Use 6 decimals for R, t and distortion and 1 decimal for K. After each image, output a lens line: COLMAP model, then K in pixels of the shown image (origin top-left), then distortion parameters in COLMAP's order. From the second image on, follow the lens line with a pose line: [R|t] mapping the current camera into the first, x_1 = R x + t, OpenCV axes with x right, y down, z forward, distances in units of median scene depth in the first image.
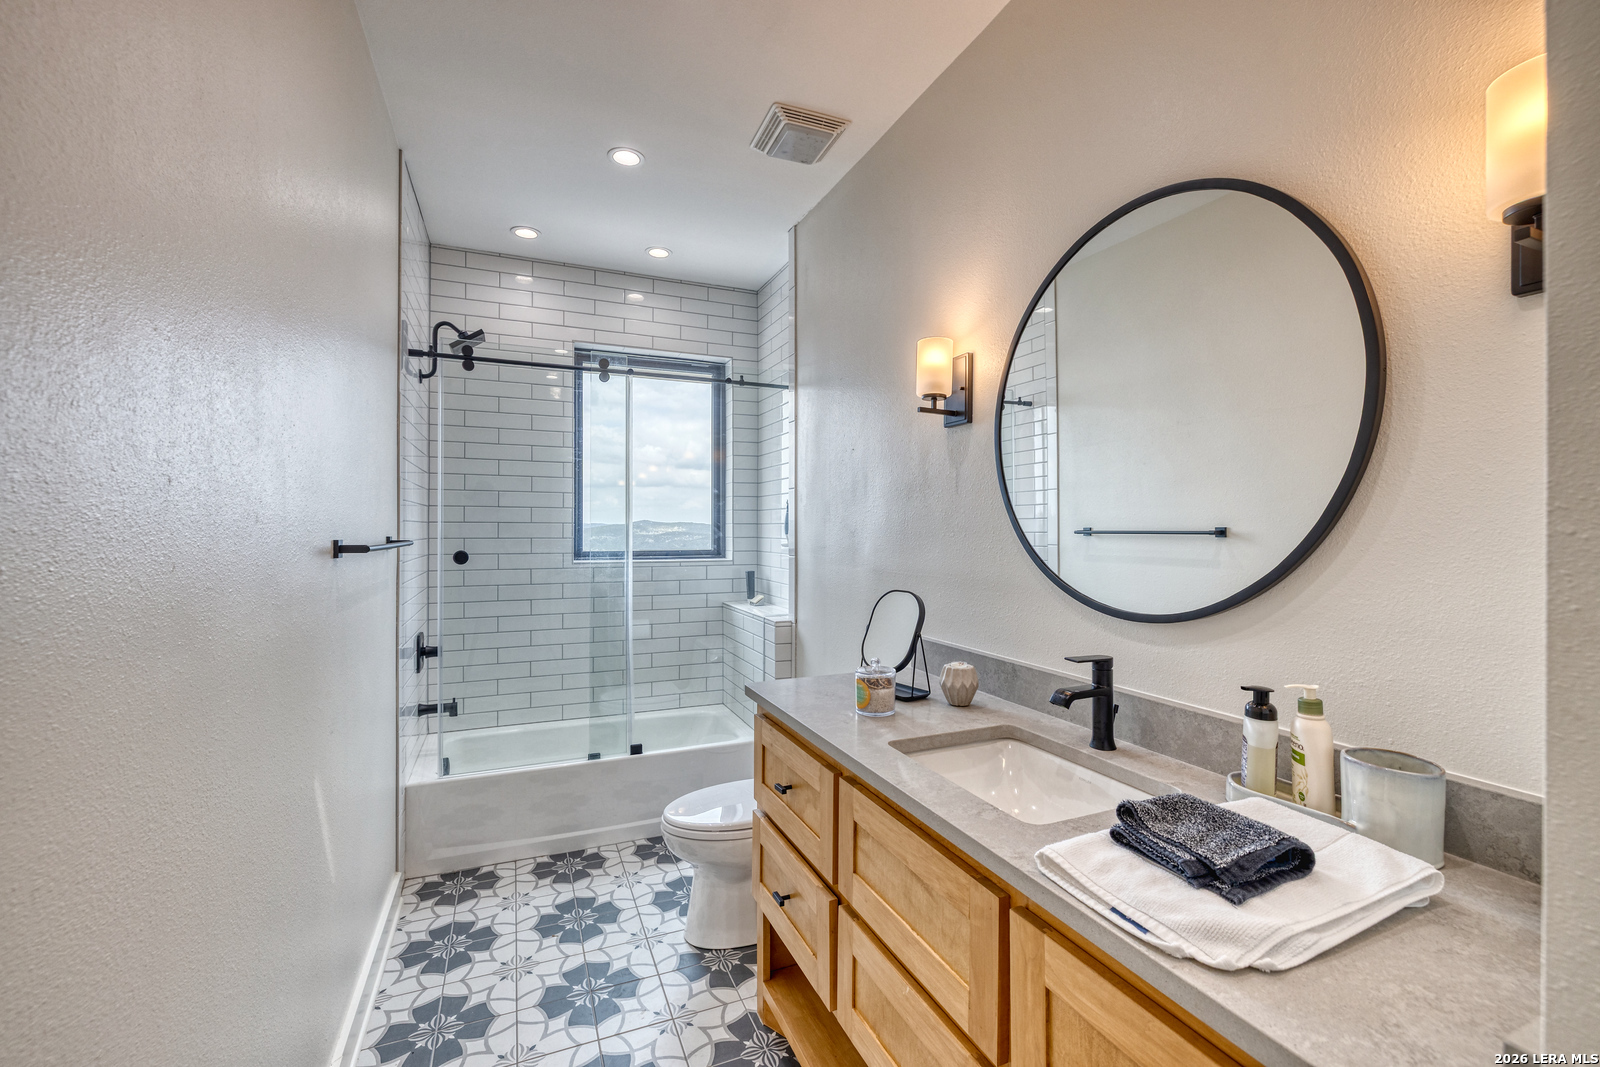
lens RADIAL K [[685.7, 0, 803.0], [0, 685.7, 533.4], [0, 0, 1]] dist [-0.000684, 0.000061]
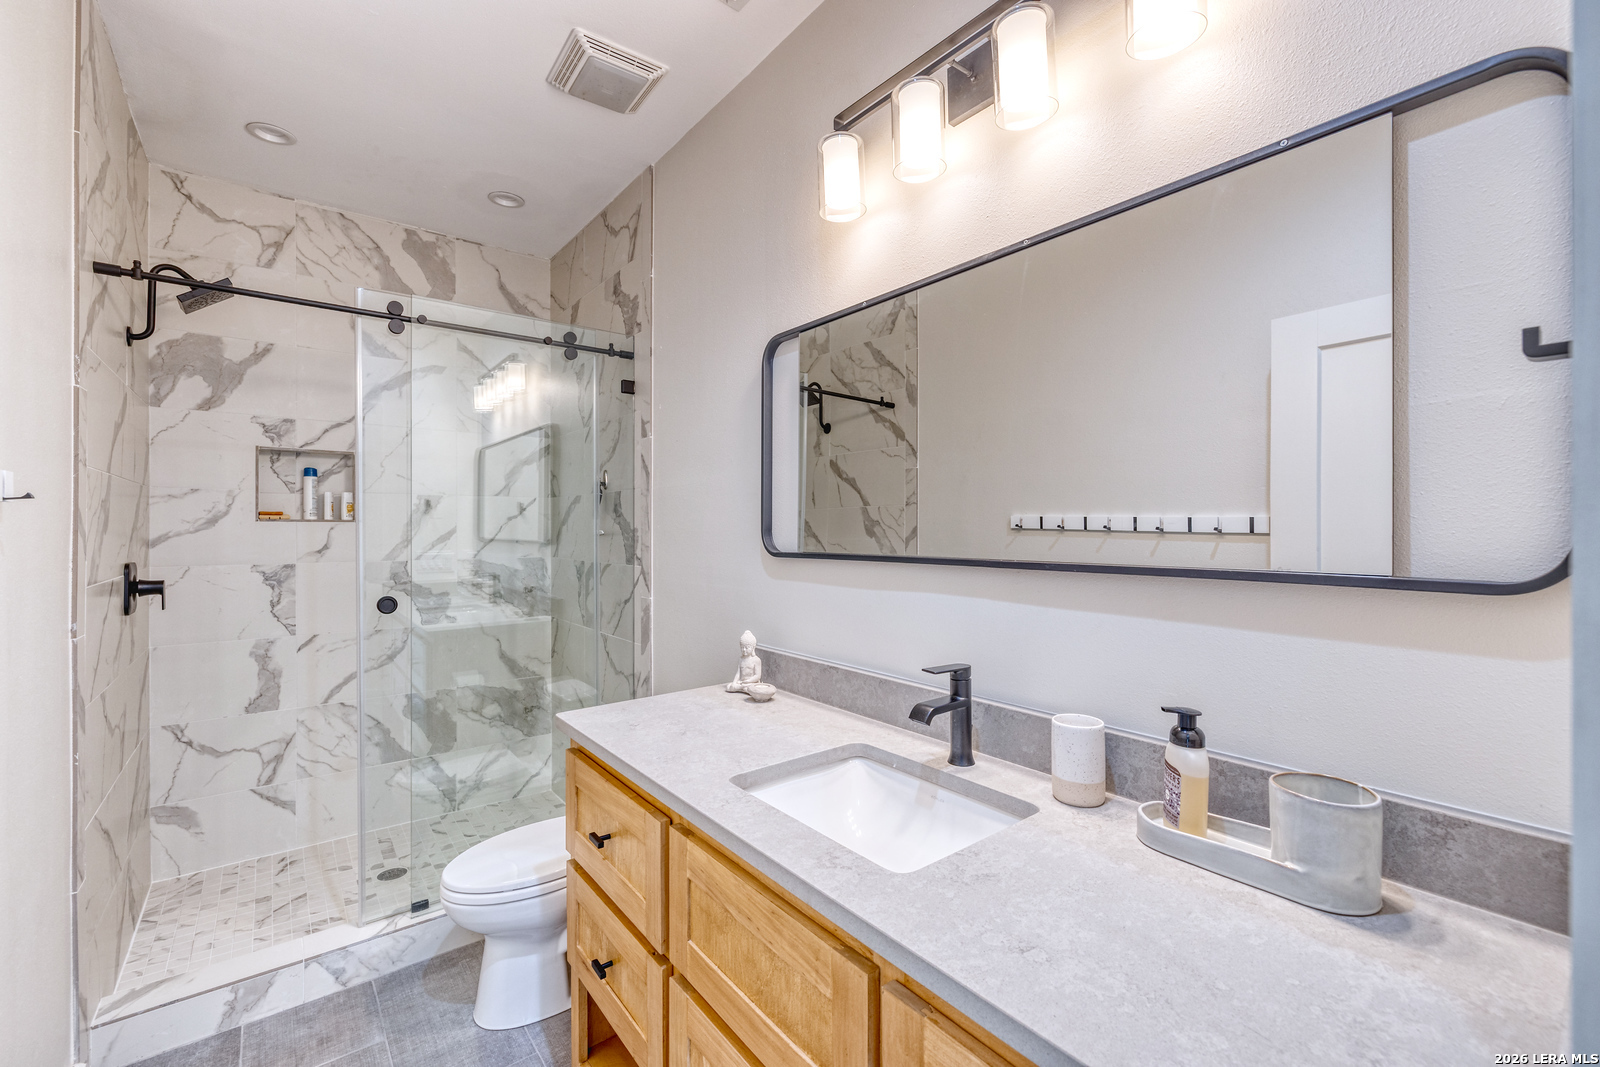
lens RADIAL K [[685.7, 0, 793.5], [0, 685.7, 538.4], [0, 0, 1]] dist [-0.000684, 0.000061]
pose [[0.972775, -0.002188, 0.231741, 0.007335], [0.001698, 0.999996, 0.002313, 0.008212], [-0.231745, -0.001856, 0.972775, 0.159819]]
